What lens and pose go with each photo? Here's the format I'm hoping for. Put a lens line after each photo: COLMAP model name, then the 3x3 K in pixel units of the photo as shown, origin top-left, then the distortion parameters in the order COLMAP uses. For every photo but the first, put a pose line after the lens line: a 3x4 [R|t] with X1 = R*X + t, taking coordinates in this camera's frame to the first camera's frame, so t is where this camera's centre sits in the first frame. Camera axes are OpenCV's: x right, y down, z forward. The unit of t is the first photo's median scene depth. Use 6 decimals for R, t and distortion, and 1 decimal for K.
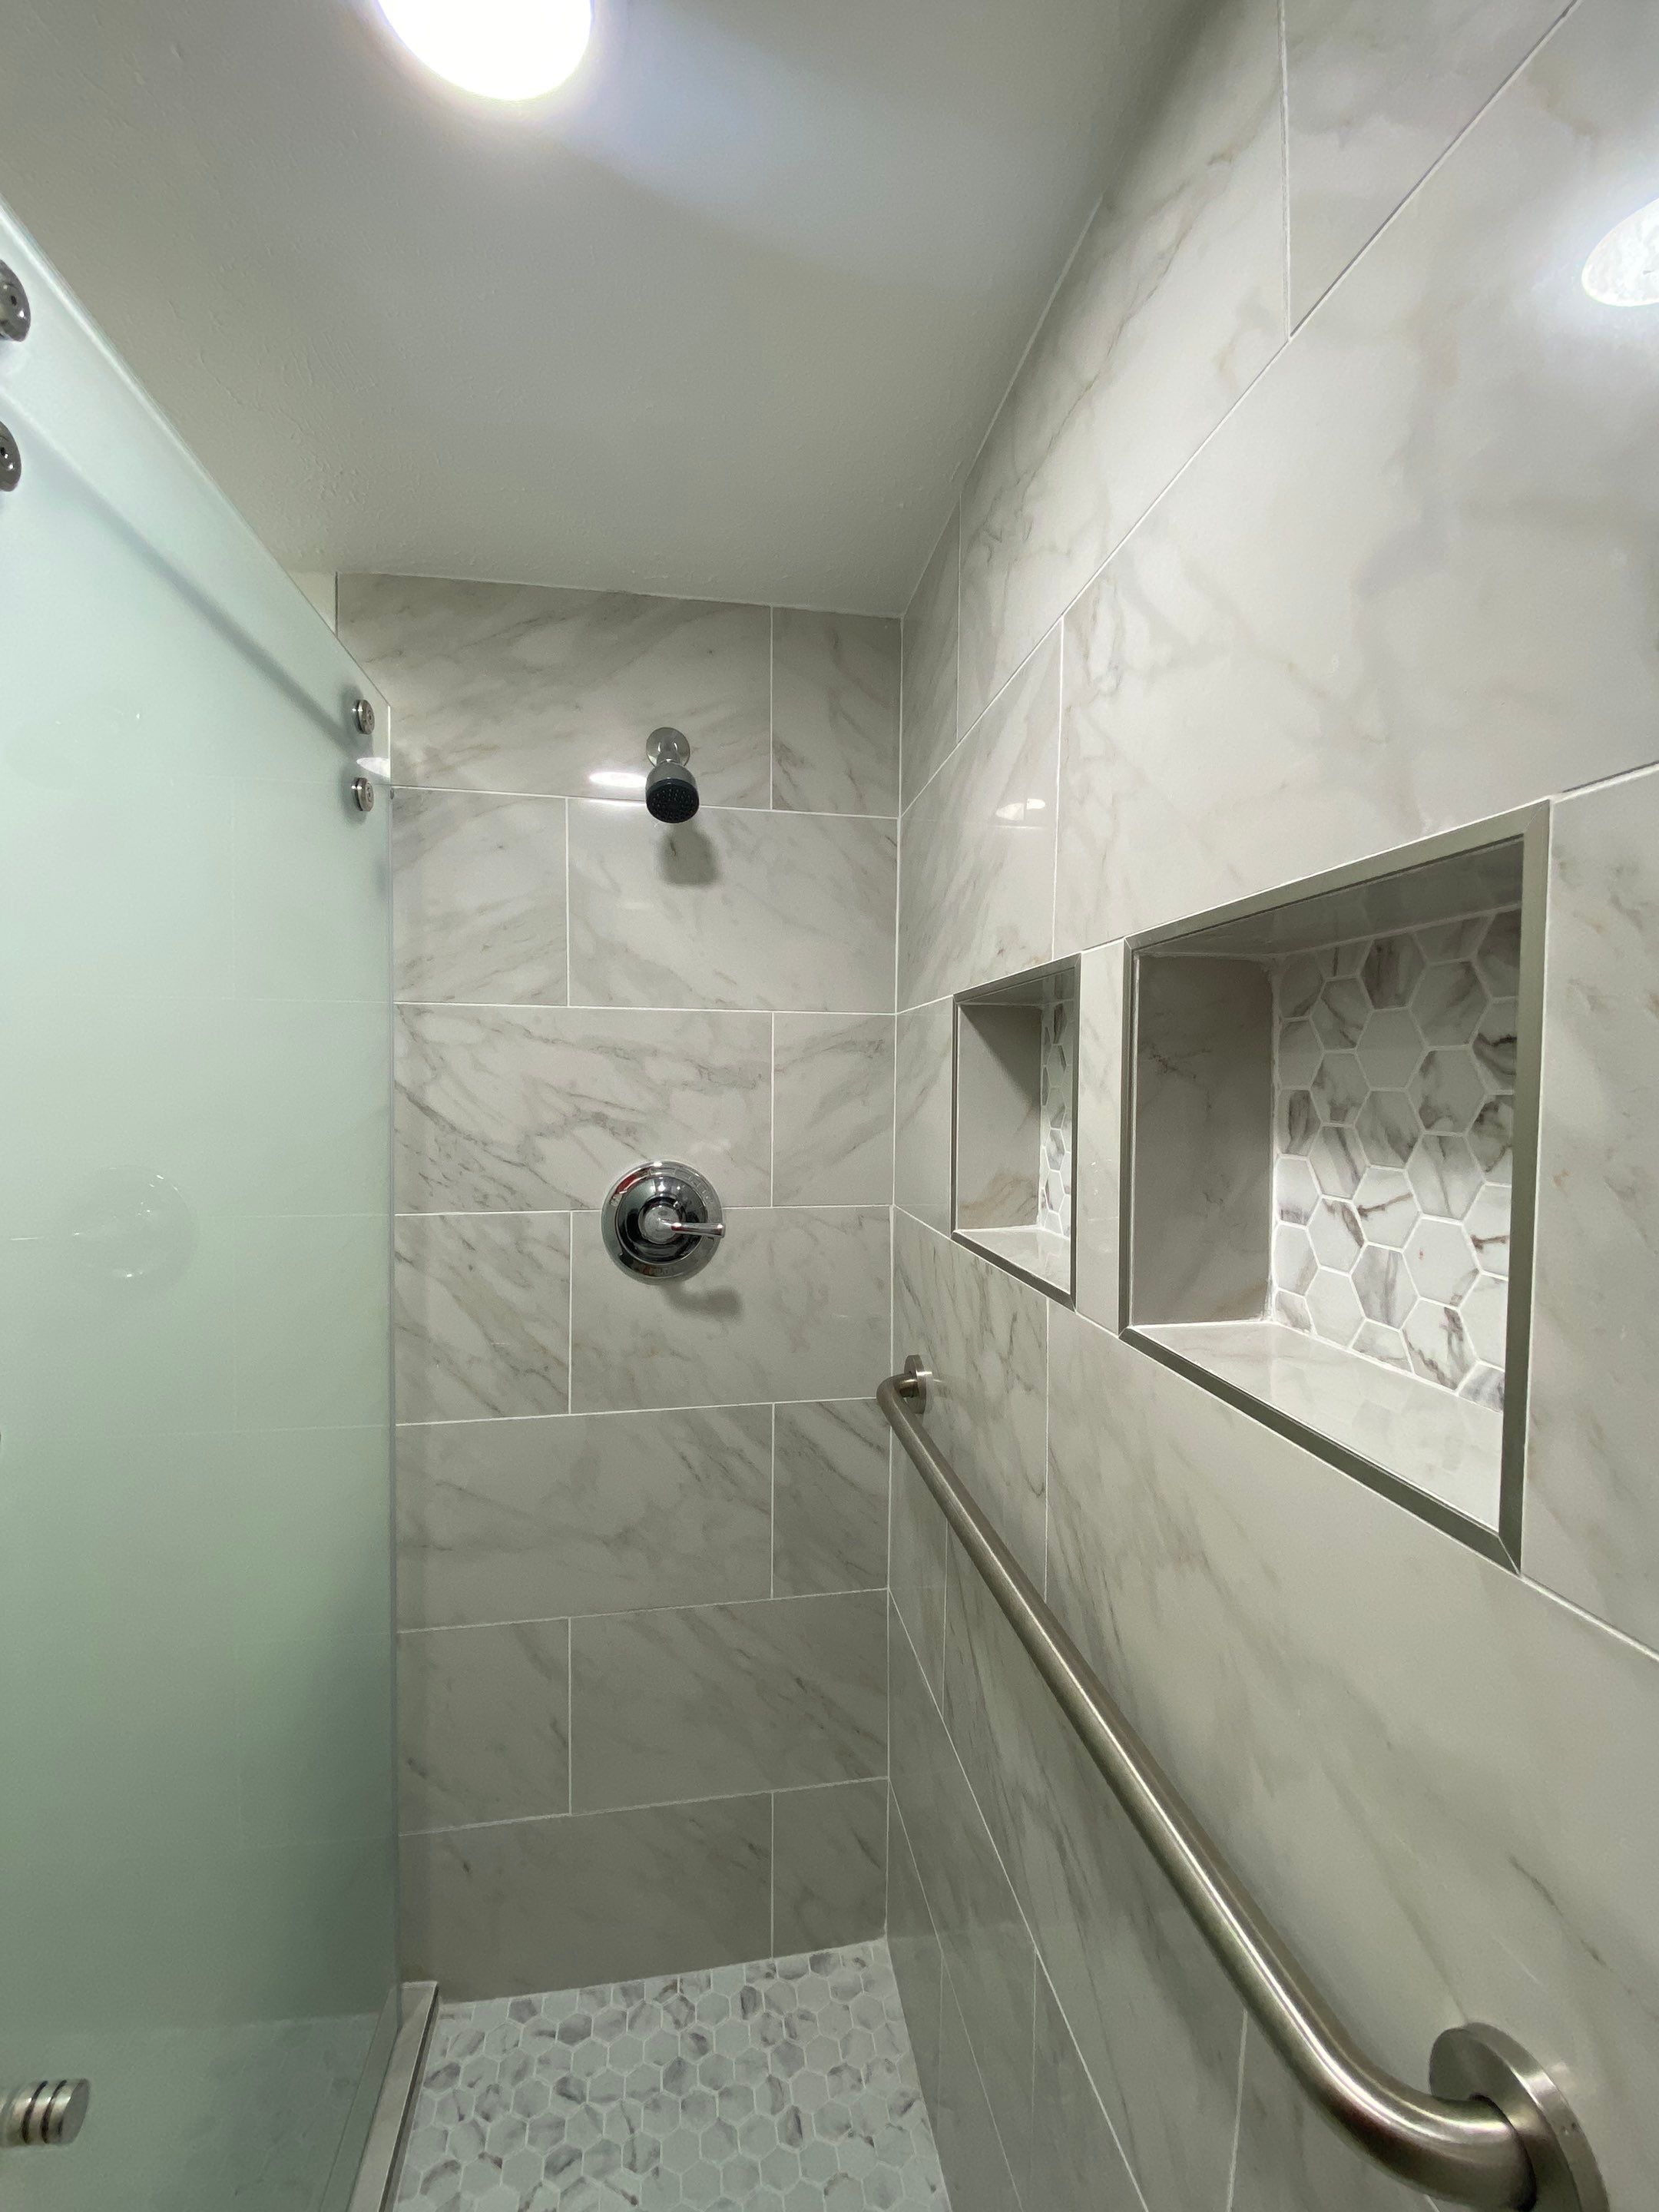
lens RADIAL K [[881.5, 0, 823.0], [0, 881.5, 1100.8], [0, 0, 1]] dist [0.028818, -0.028524]
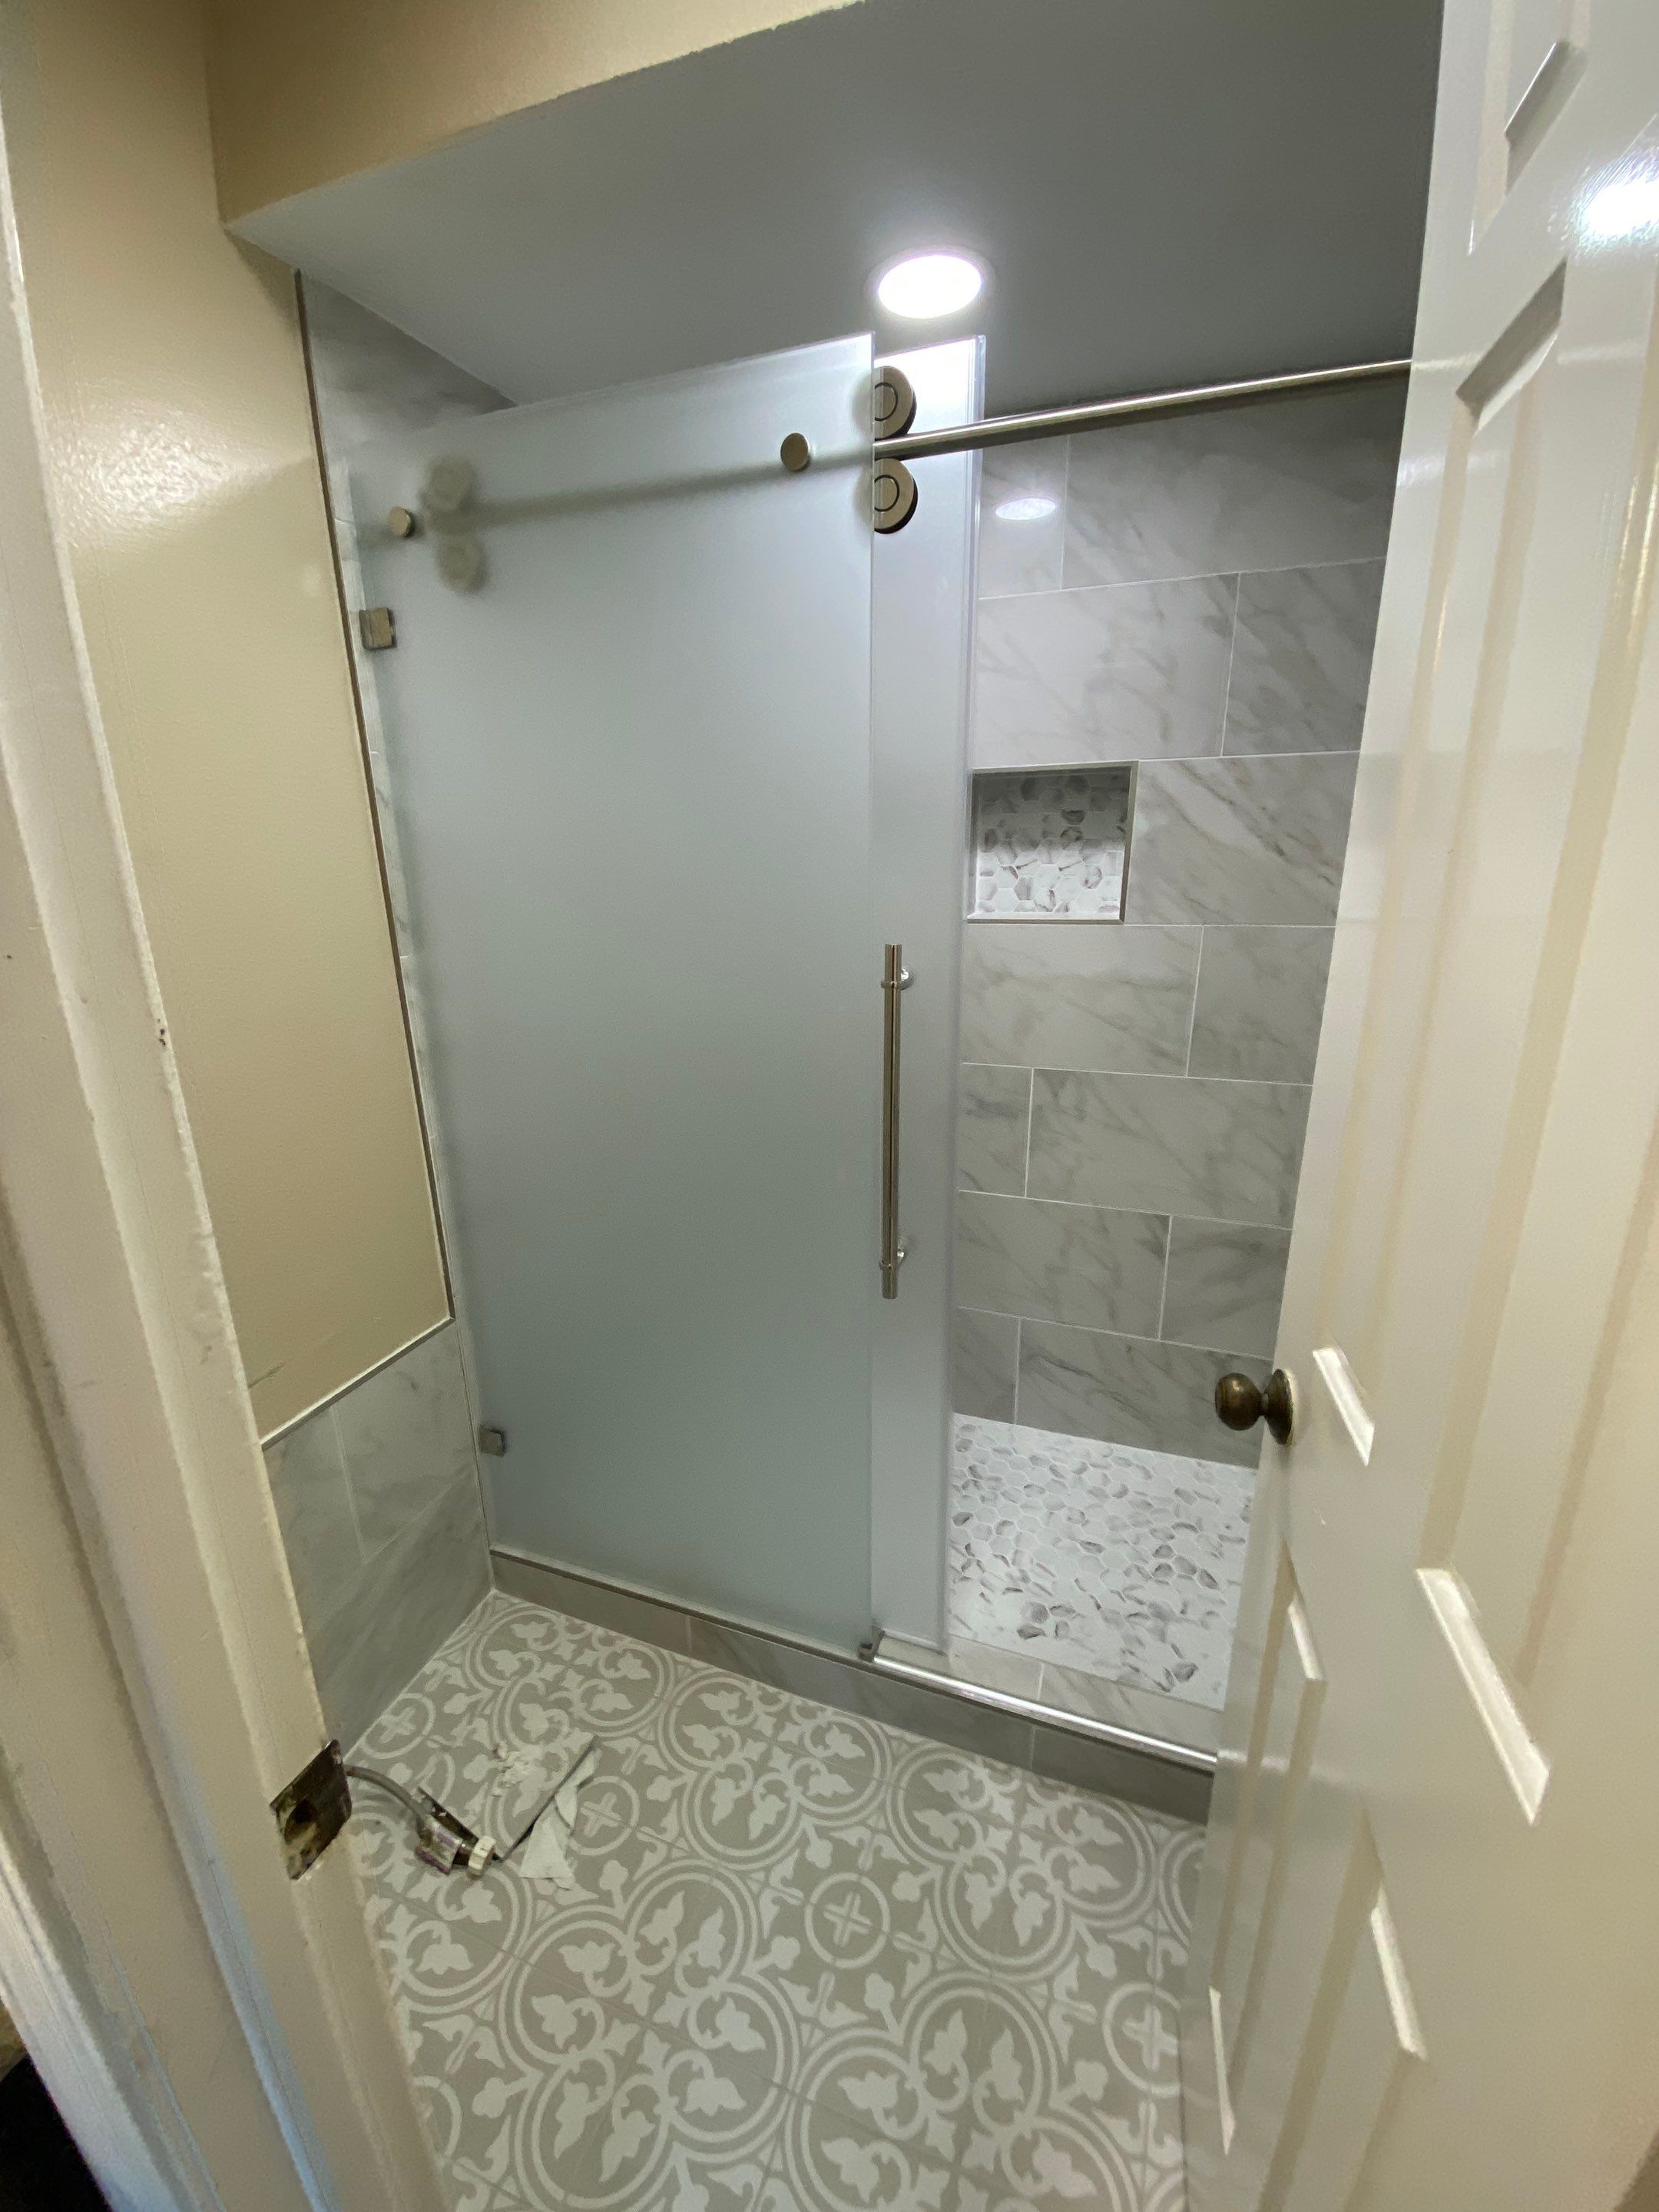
lens RADIAL K [[950.2, 0, 792.1], [0, 950.2, 1144.3], [0, 0, 1]] dist [0.009856, -0.025926]
pose [[0.512004, -0.261657, 0.818161, -1.602071], [0.036045, 0.958182, 0.283880, 0.042930], [-0.858227, -0.115857, 0.500024, -0.079747]]
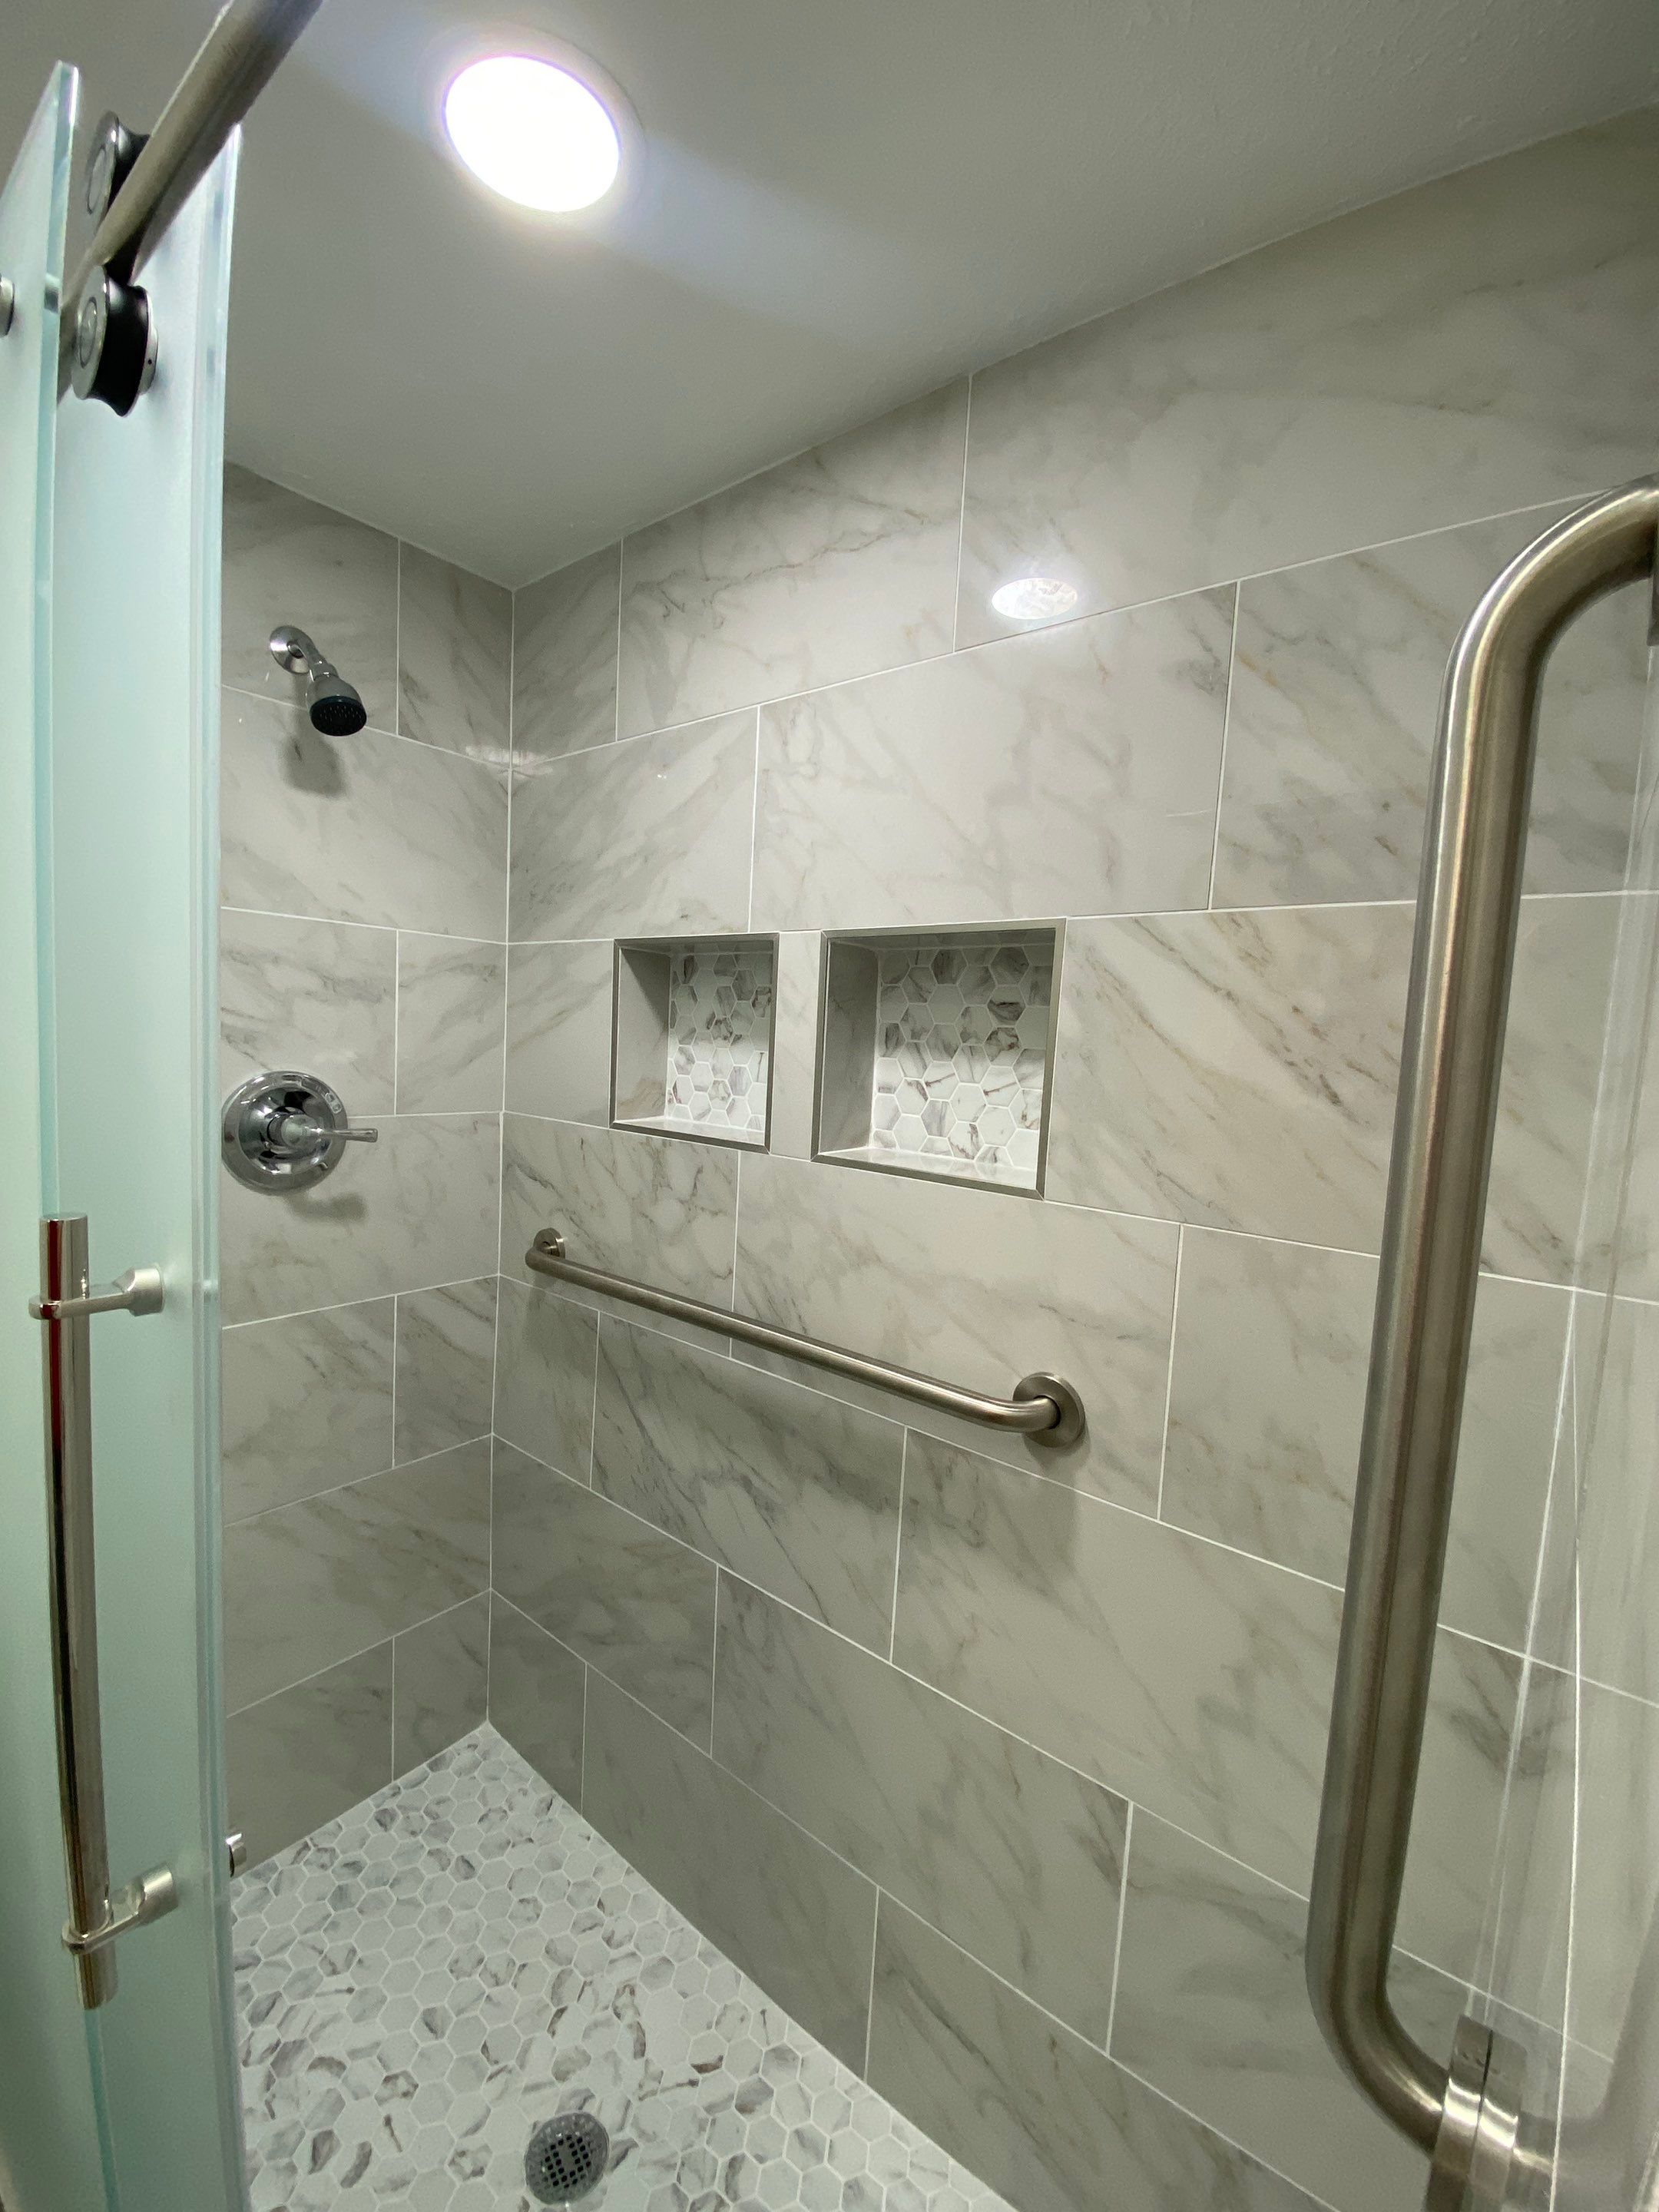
lens RADIAL K [[881.5, 0, 823.0], [0, 881.5, 1100.8], [0, 0, 1]] dist [0.028818, -0.028524]
pose [[0.737472, -0.014839, 0.675214, -0.508561], [-0.033892, 0.997686, 0.058943, 0.028925], [-0.674526, -0.066354, 0.735263, -0.175521]]
